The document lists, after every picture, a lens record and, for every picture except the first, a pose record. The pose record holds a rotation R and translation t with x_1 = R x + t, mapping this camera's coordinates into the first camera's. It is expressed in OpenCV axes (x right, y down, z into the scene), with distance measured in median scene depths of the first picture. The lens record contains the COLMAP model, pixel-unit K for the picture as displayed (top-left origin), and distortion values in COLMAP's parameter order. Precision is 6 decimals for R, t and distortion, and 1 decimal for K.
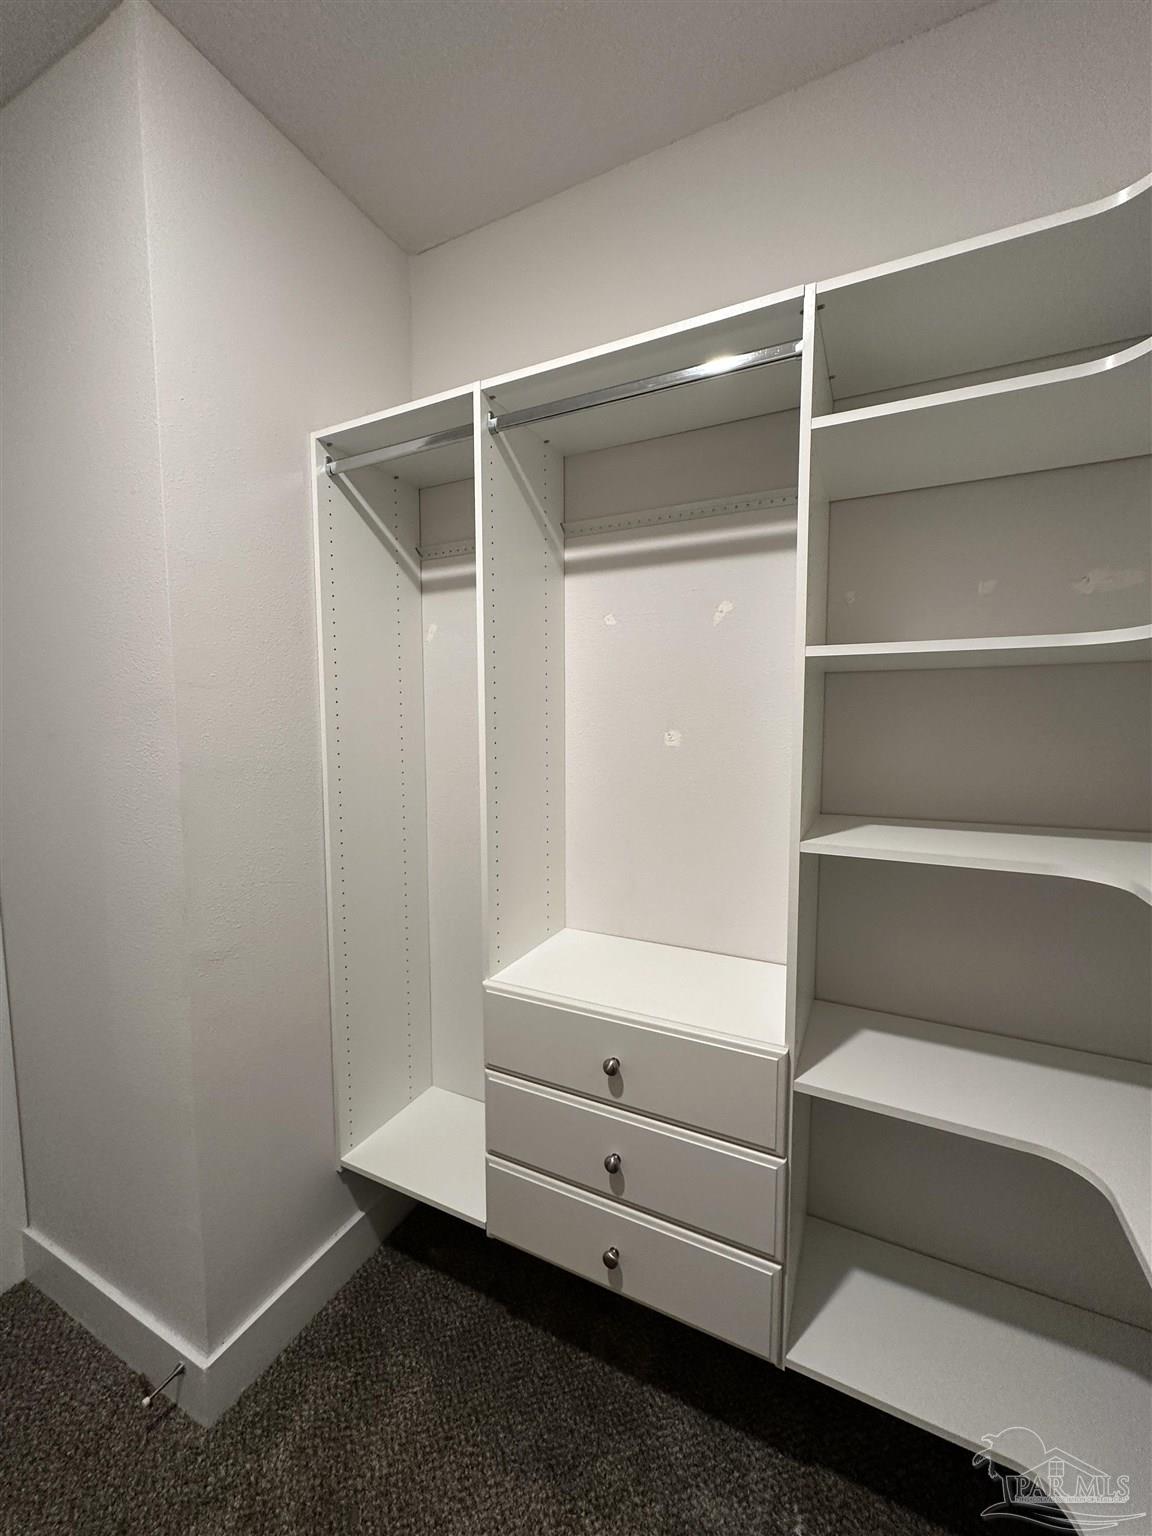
lens RADIAL K [[614.4, 0, 576.9], [0, 614.4, 764.0], [0, 0, 1]] dist [-0.004023, 0.001240]
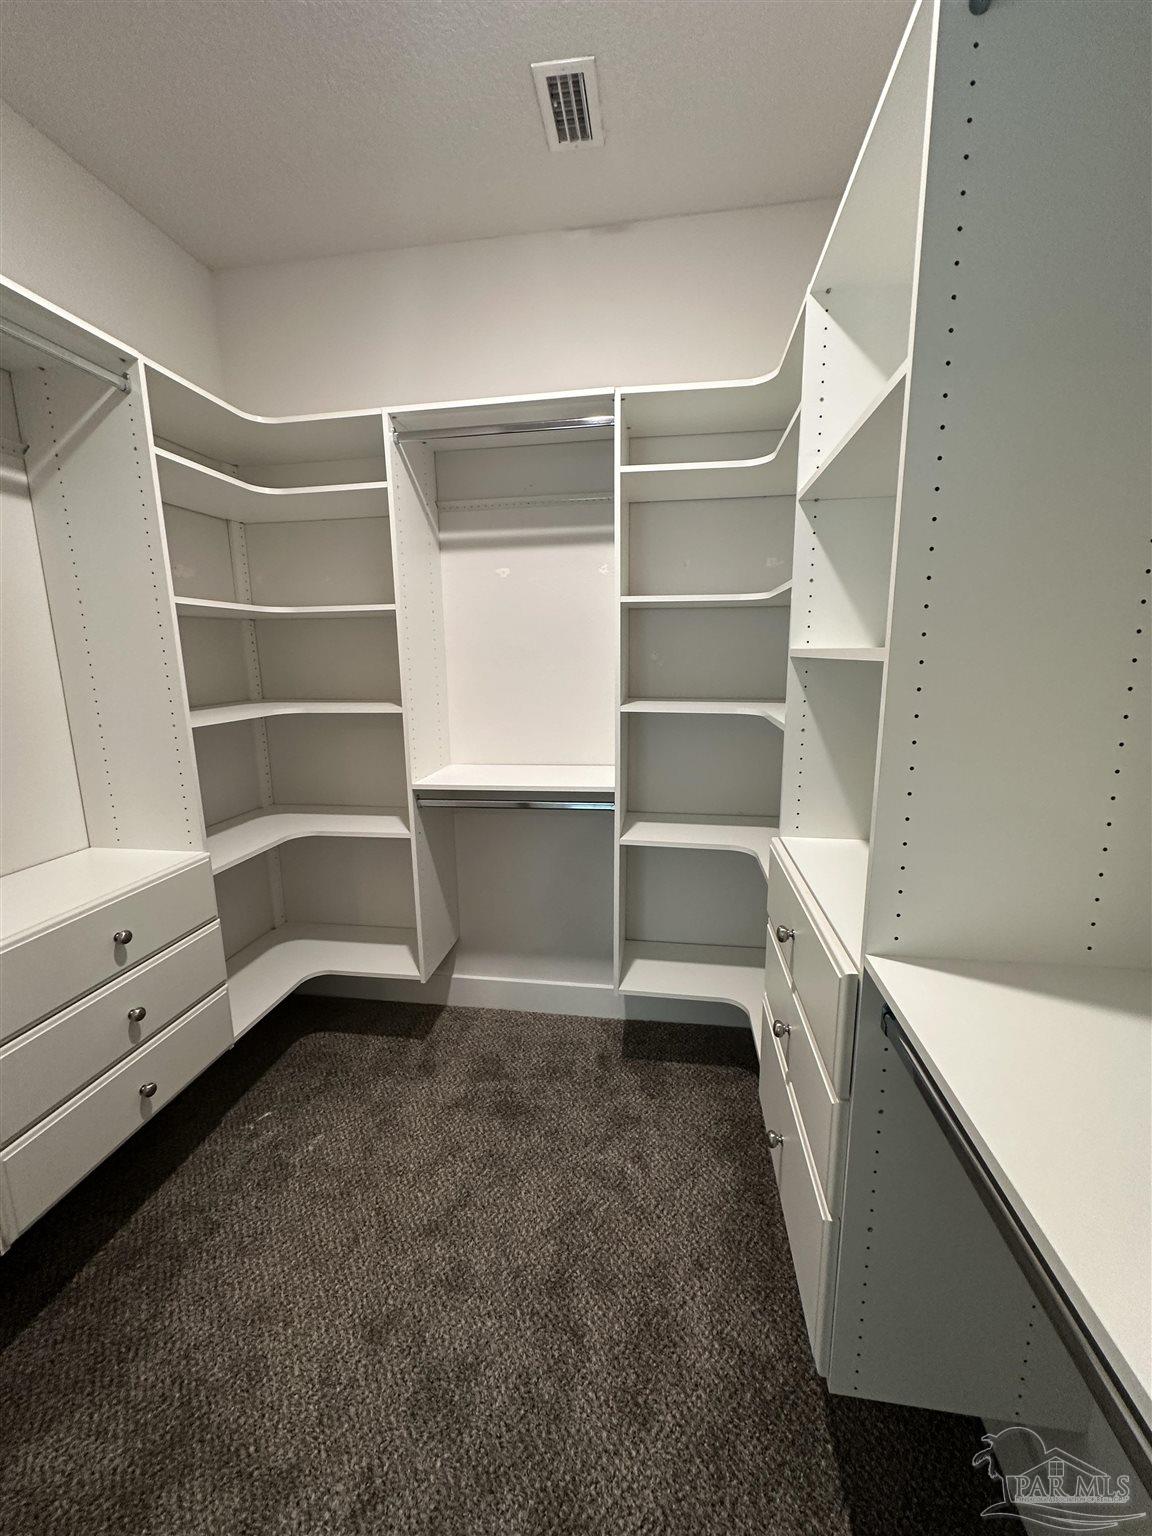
lens RADIAL K [[614.4, 0, 569.5], [0, 614.4, 767.0], [0, 0, 1]] dist [-0.004023, 0.001240]
pose [[-0.303515, -0.159584, 0.939368, -1.244194], [0.090584, 0.976577, 0.195173, 0.016989], [-0.948511, 0.144330, -0.281950, 0.458393]]
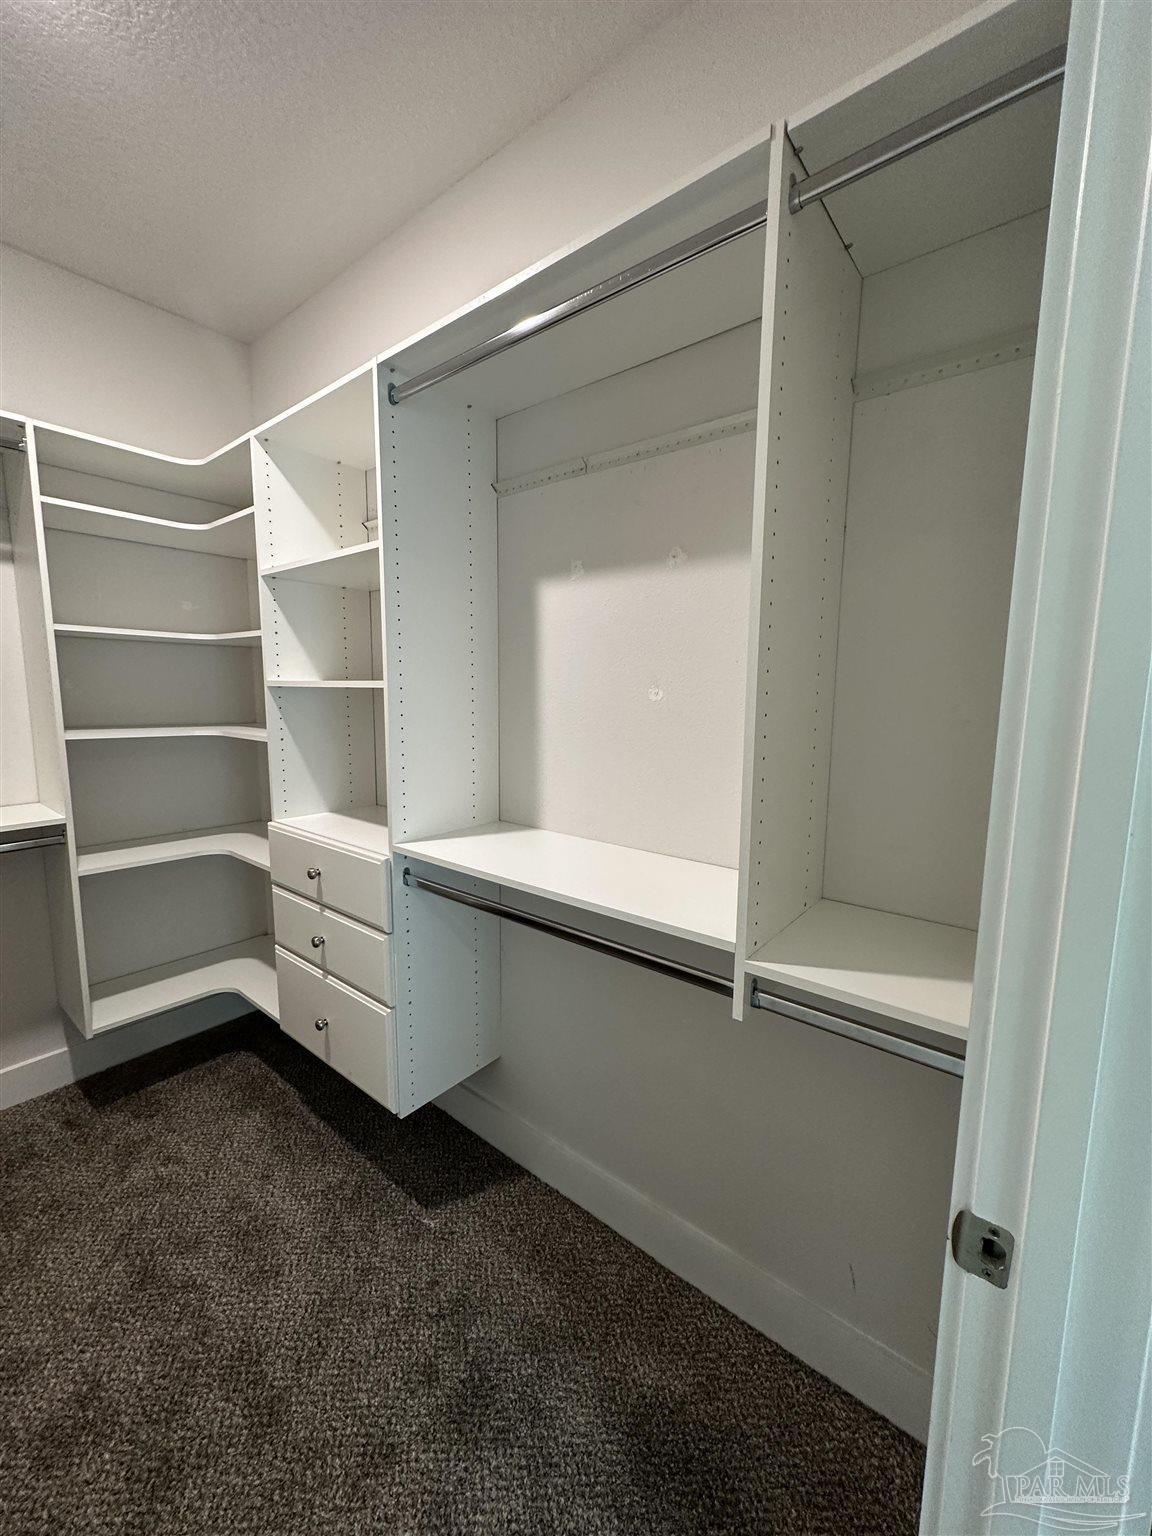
lens RADIAL K [[614.4, 0, 575.5], [0, 614.4, 771.1], [0, 0, 1]] dist [-0.004023, 0.001240]
pose [[-0.974829, -0.025992, 0.221432, -1.696985], [0.020602, 0.978430, 0.205547, -0.097147], [-0.221998, 0.204935, -0.953267, 2.514390]]
